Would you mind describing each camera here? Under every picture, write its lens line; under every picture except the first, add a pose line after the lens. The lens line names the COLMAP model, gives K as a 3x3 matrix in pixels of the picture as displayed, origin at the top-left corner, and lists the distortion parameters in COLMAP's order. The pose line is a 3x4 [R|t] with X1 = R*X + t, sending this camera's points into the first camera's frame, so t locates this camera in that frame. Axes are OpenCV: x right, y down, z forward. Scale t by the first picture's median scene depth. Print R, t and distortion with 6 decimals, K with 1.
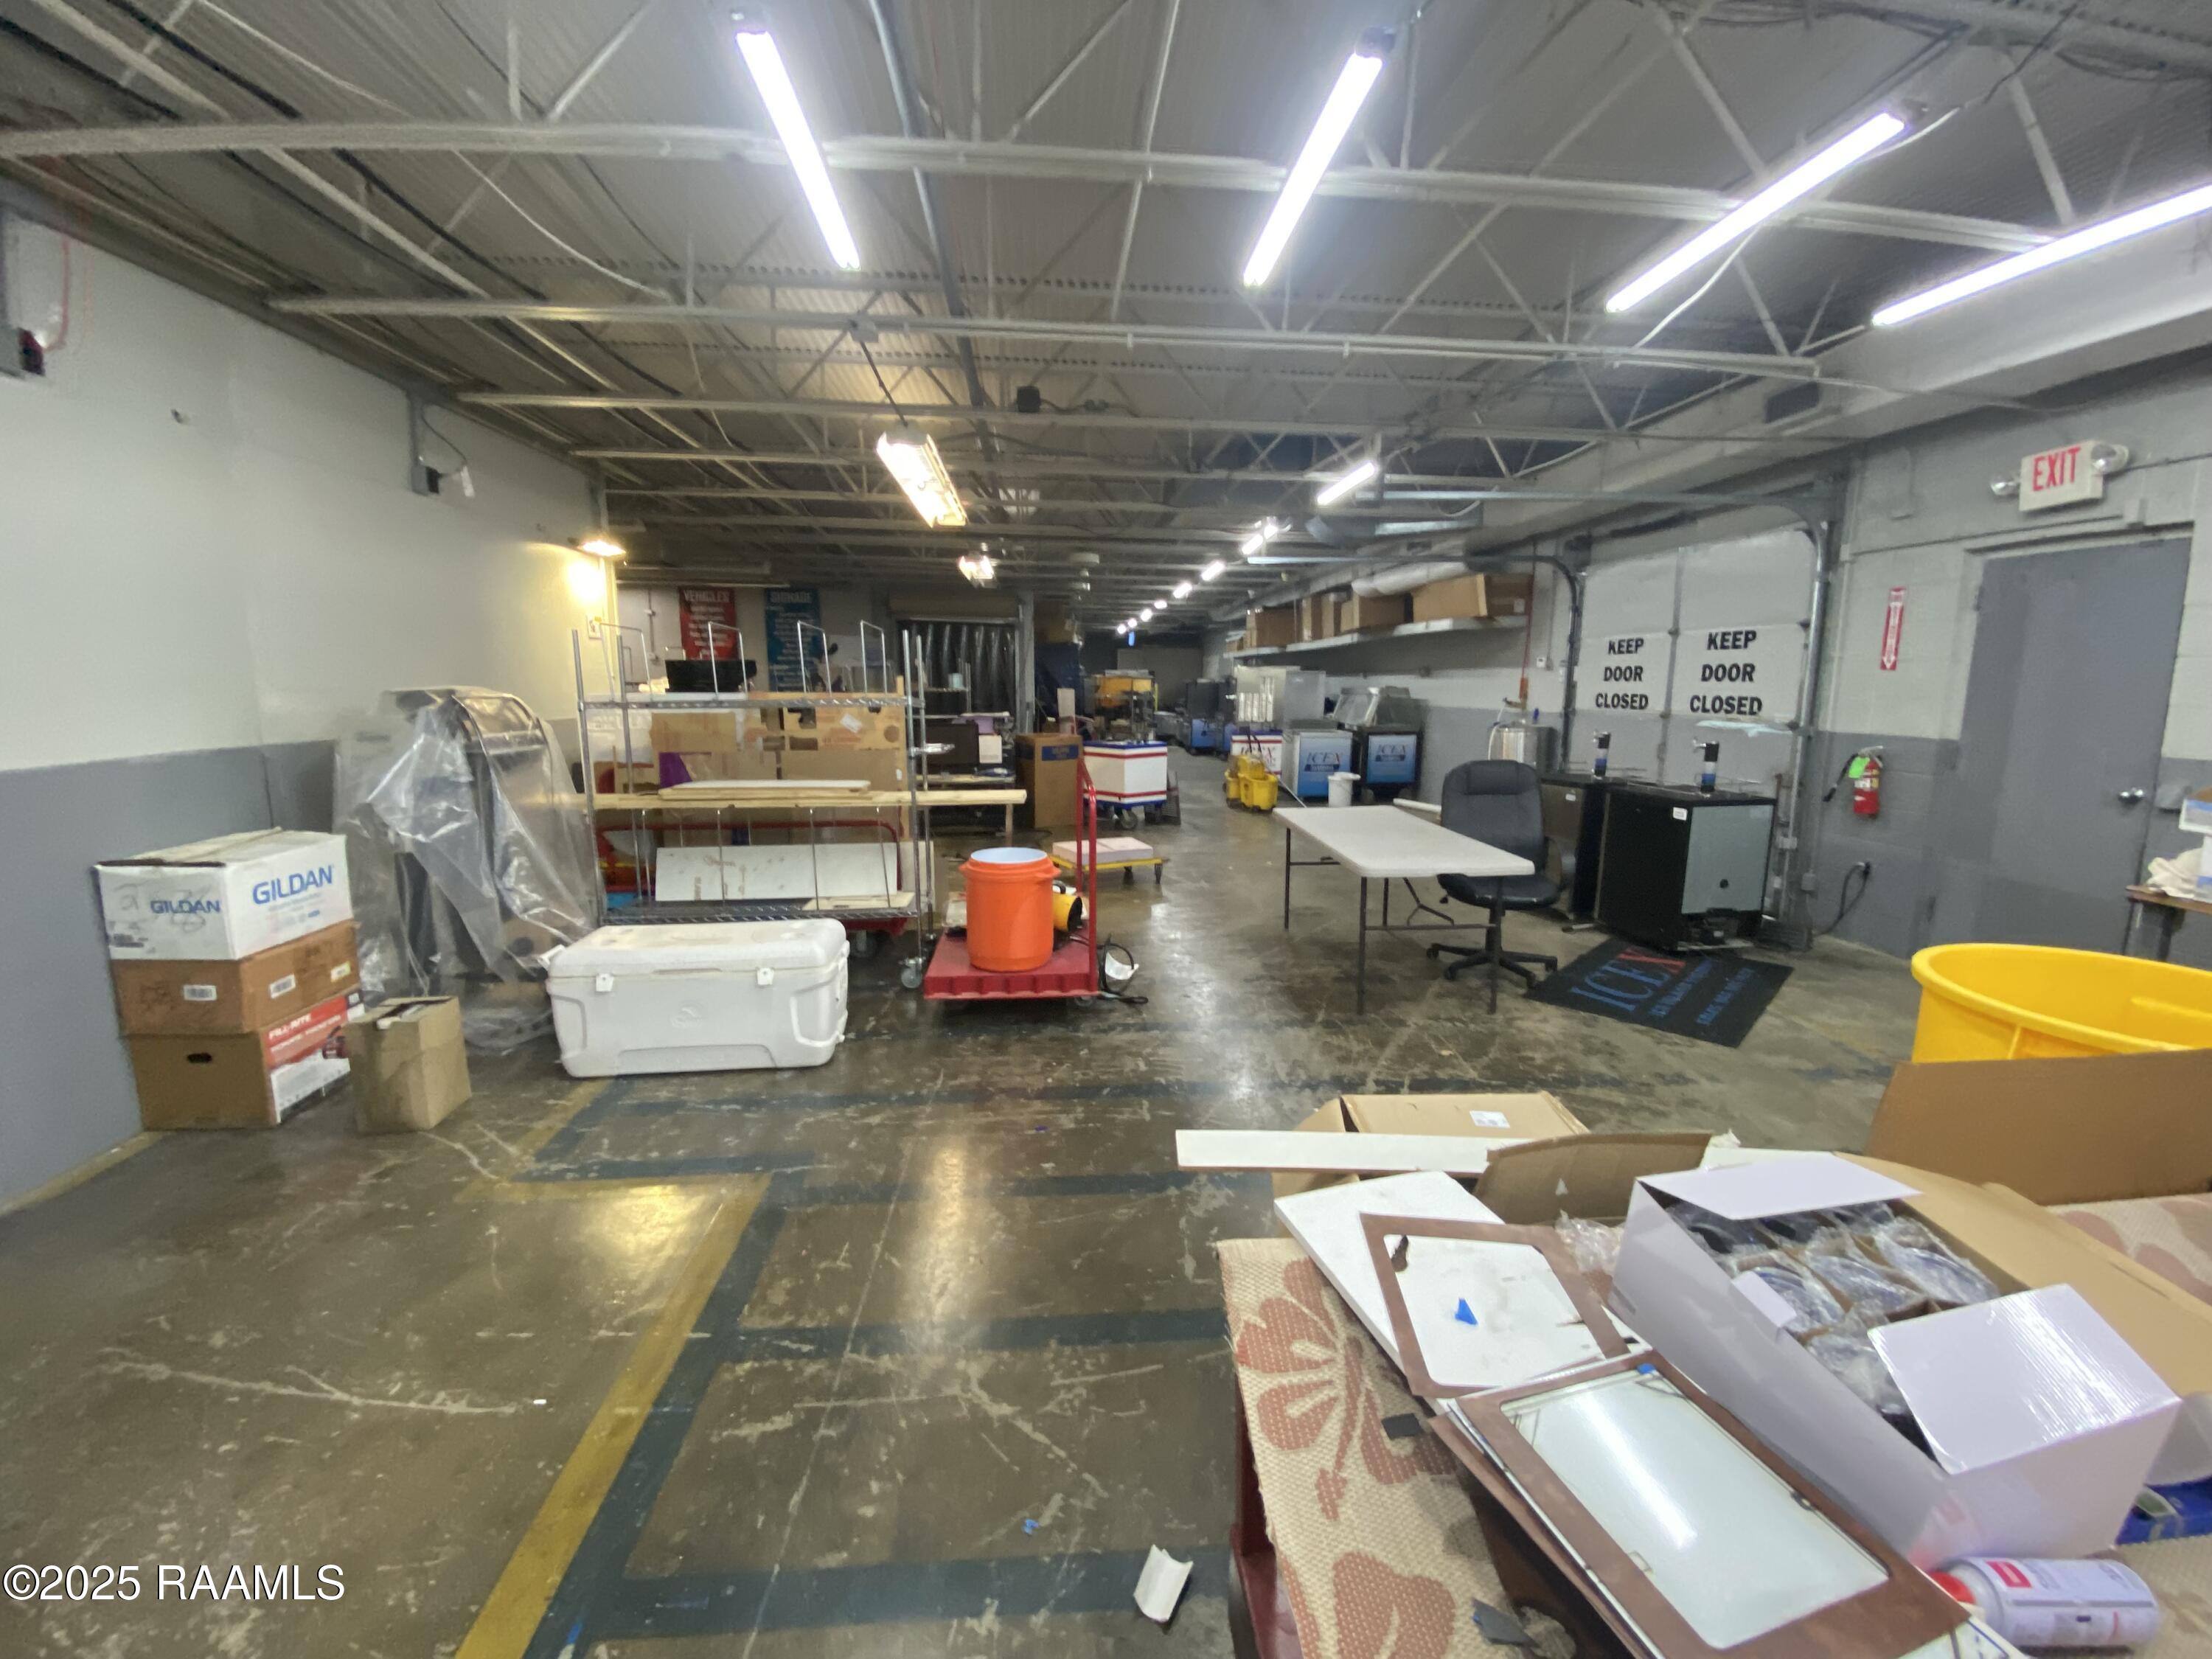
lens RADIAL K [[895.5, 0, 1113.1], [0, 895.5, 825.0], [0, 0, 1]] dist [0.029437, -0.028151]
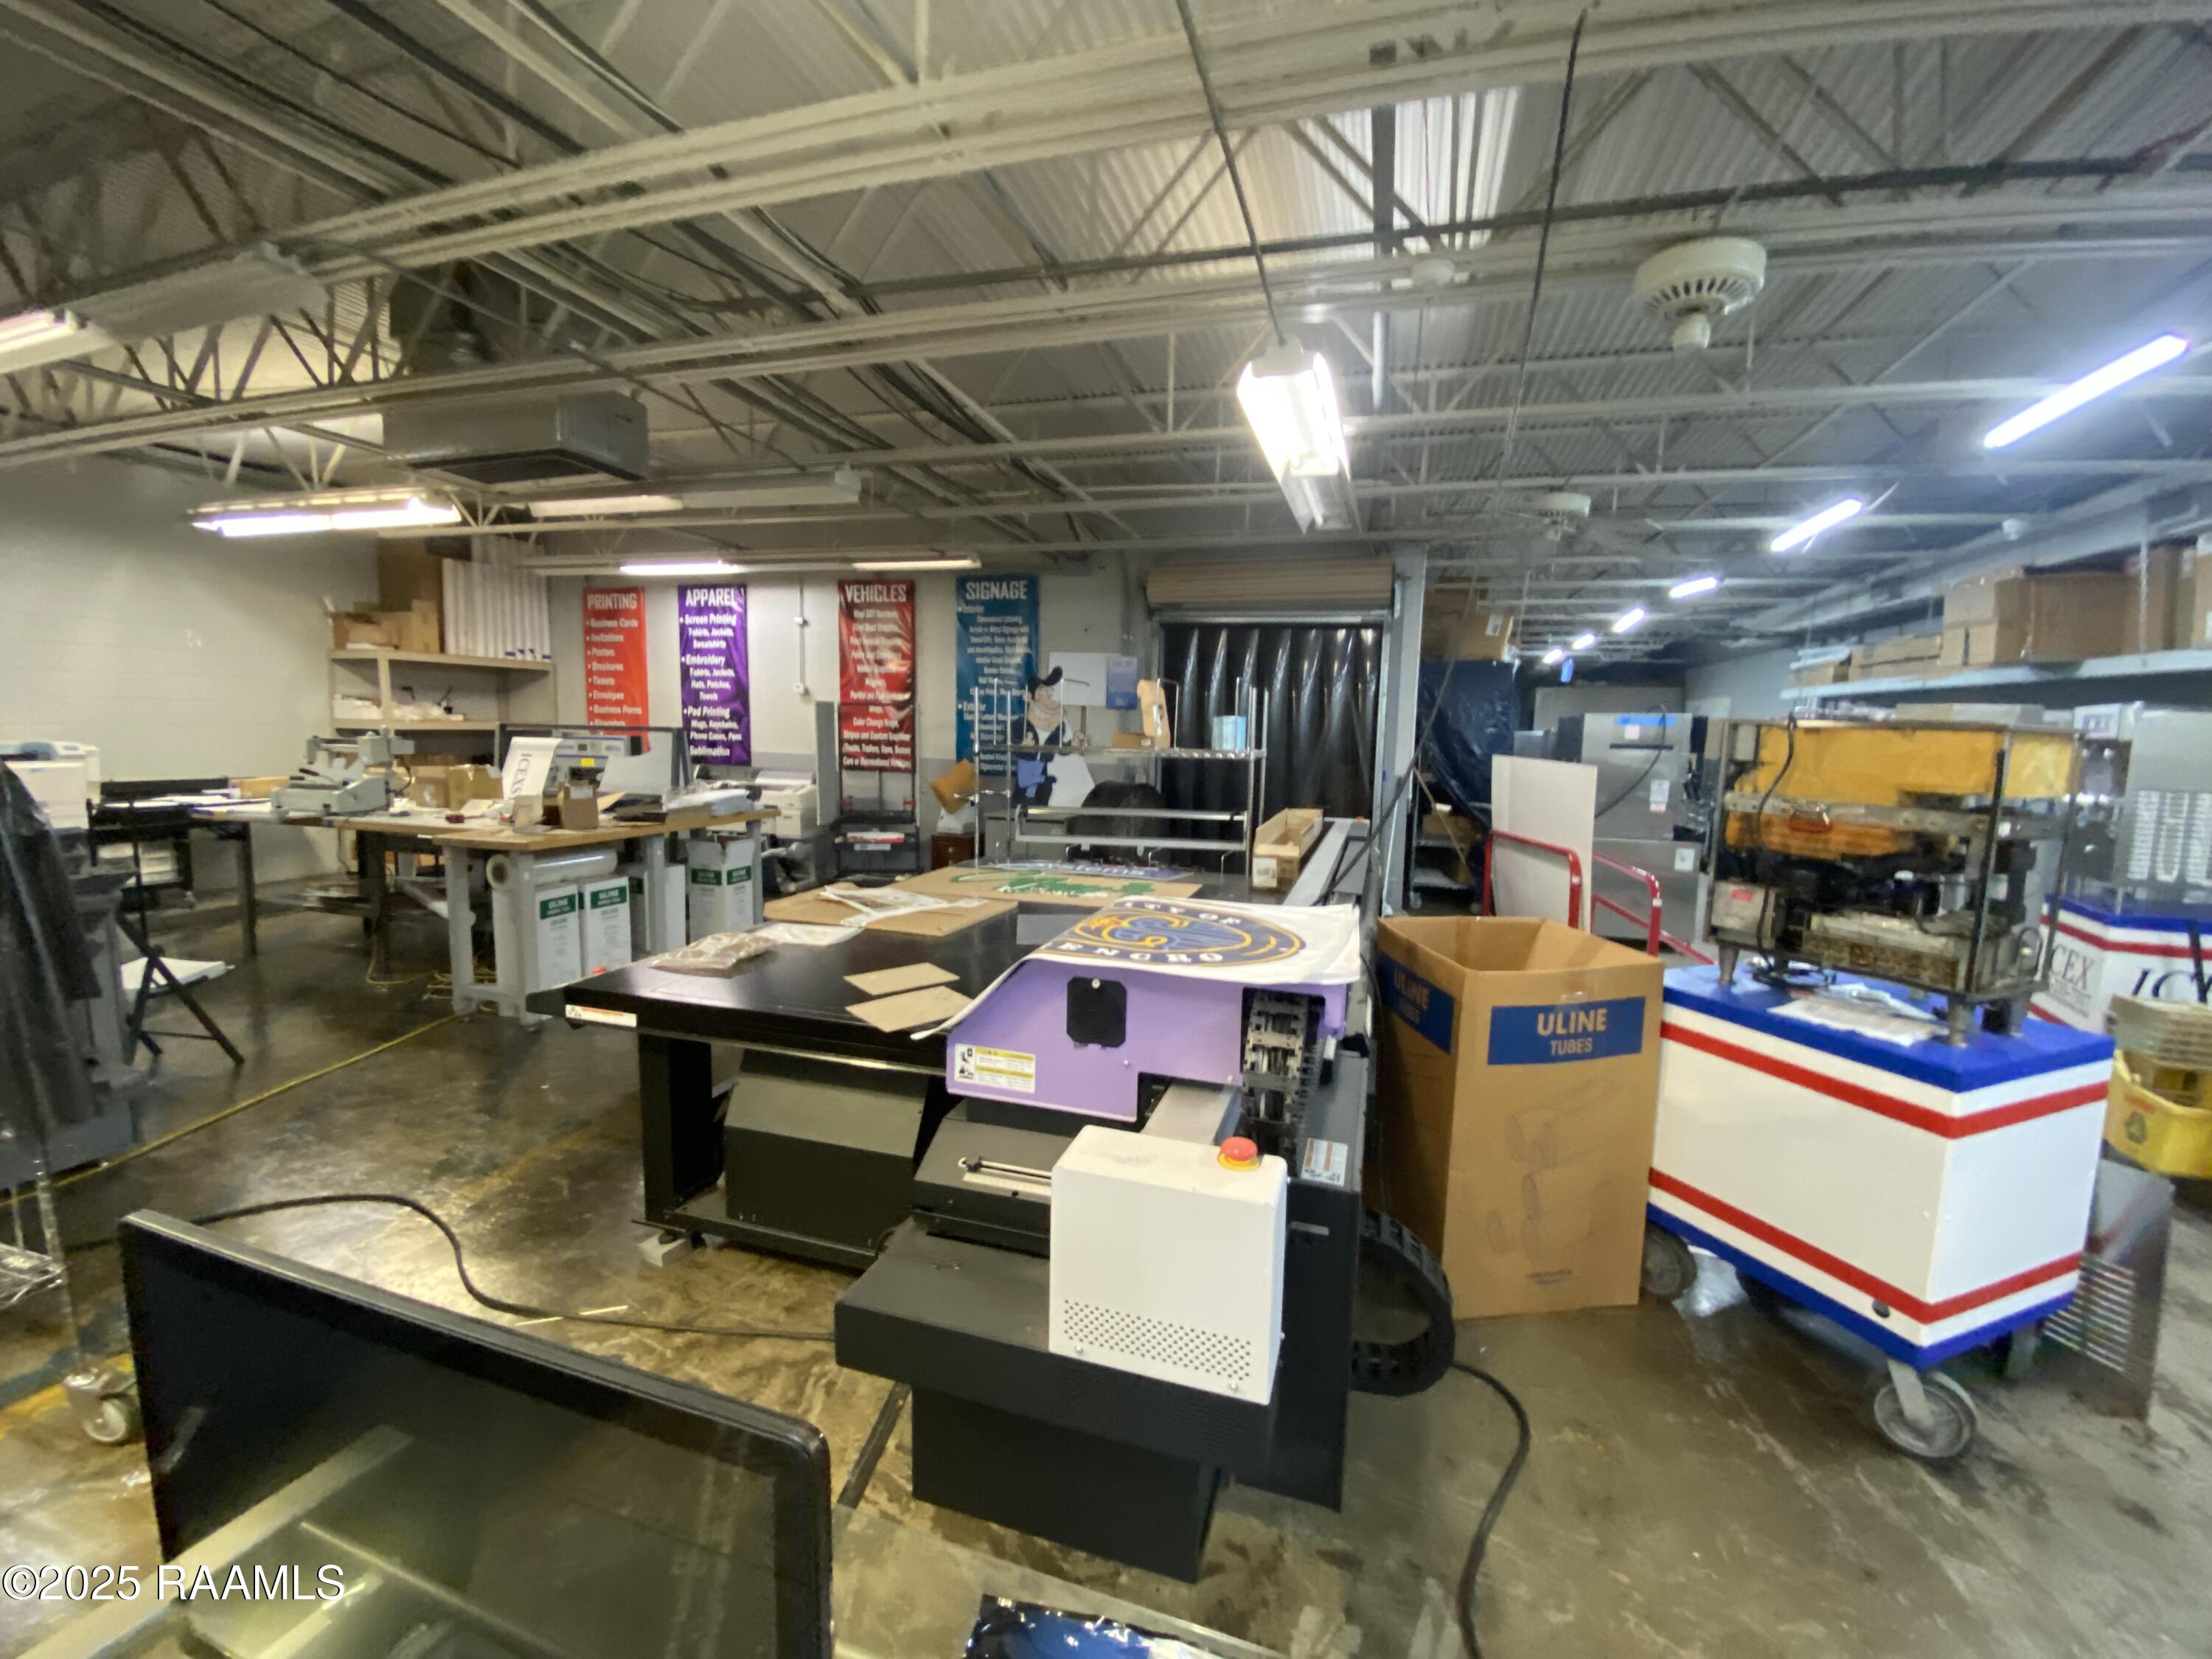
lens RADIAL K [[895.5, 0, 1113.1], [0, 895.5, 825.0], [0, 0, 1]] dist [0.029437, -0.028151]
pose [[0.927842, 0.058478, -0.368362, -0.175199], [-0.081033, 0.995647, -0.046049, -0.233703], [0.364066, 0.072576, 0.928541, 1.477118]]
